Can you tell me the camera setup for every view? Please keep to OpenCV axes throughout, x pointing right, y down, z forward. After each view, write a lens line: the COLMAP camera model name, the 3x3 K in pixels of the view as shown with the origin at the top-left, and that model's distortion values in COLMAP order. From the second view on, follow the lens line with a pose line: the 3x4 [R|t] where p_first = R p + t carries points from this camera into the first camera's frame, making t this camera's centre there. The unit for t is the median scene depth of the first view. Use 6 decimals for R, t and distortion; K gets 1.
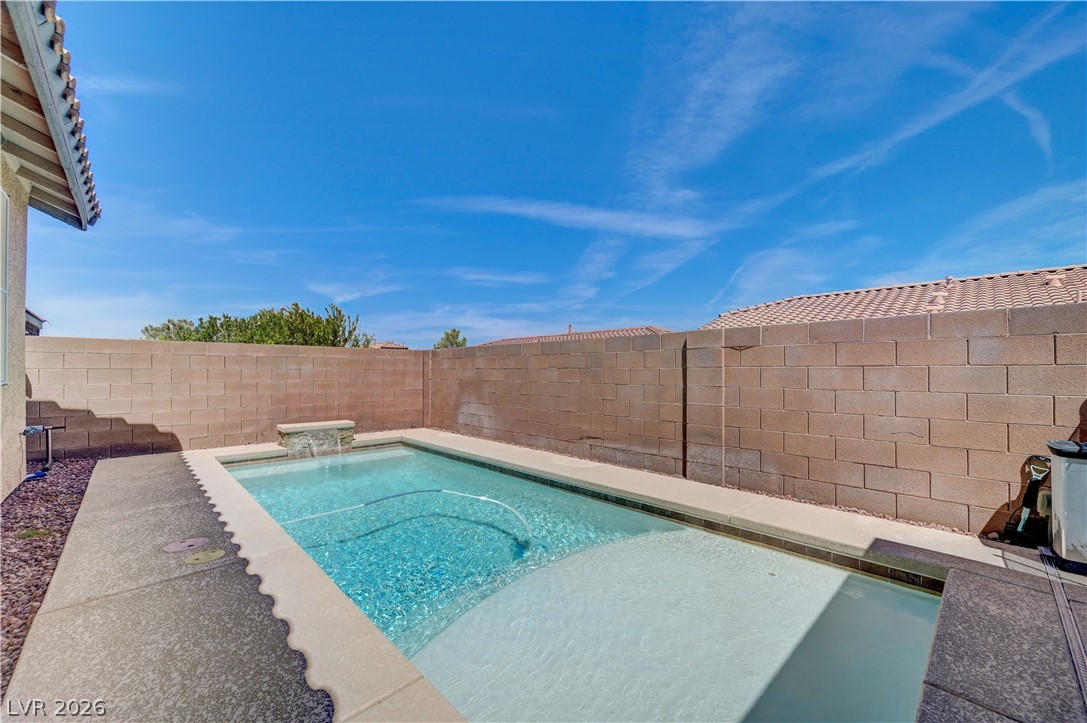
lens RADIAL K [[432.8, 0, 548.7], [0, 432.8, 368.2], [0, 0, 1]] dist [-0.002768, -0.001058]
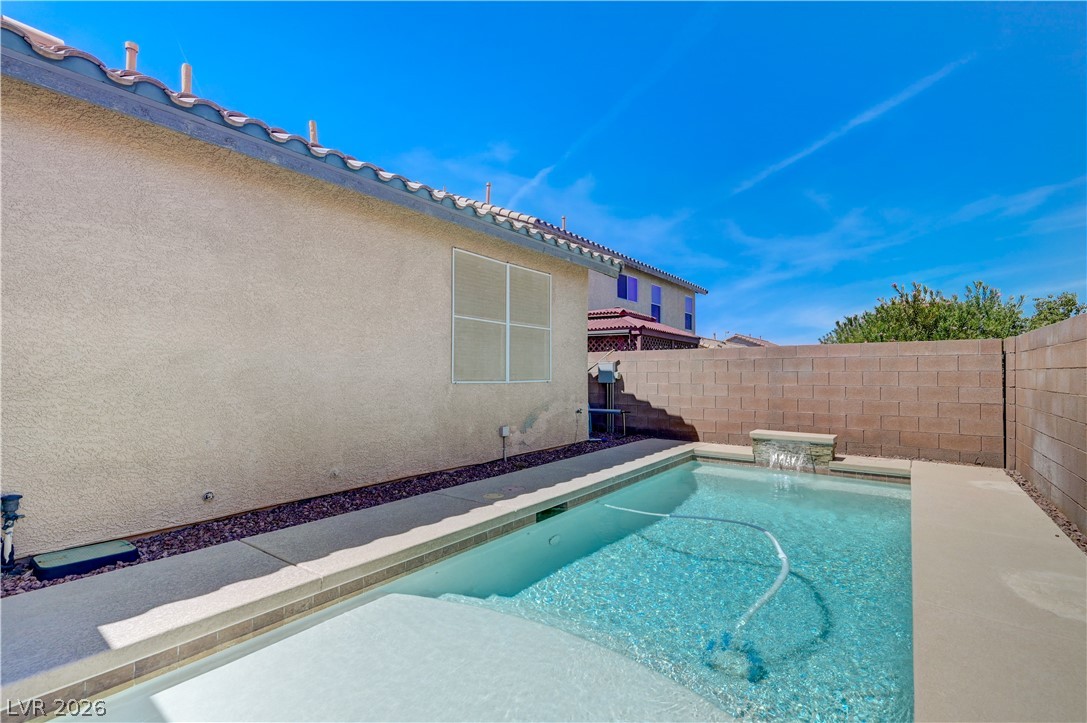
lens RADIAL K [[485.3, 0, 549.9], [0, 485.3, 362.9], [0, 0, 1]] dist [-0.002955, -0.000171]
pose [[0.140704, -0.026502, -0.989697, 0.359726], [0.005918, 0.999646, -0.025927, 0.007404], [0.990034, -0.002209, 0.140811, 0.368456]]
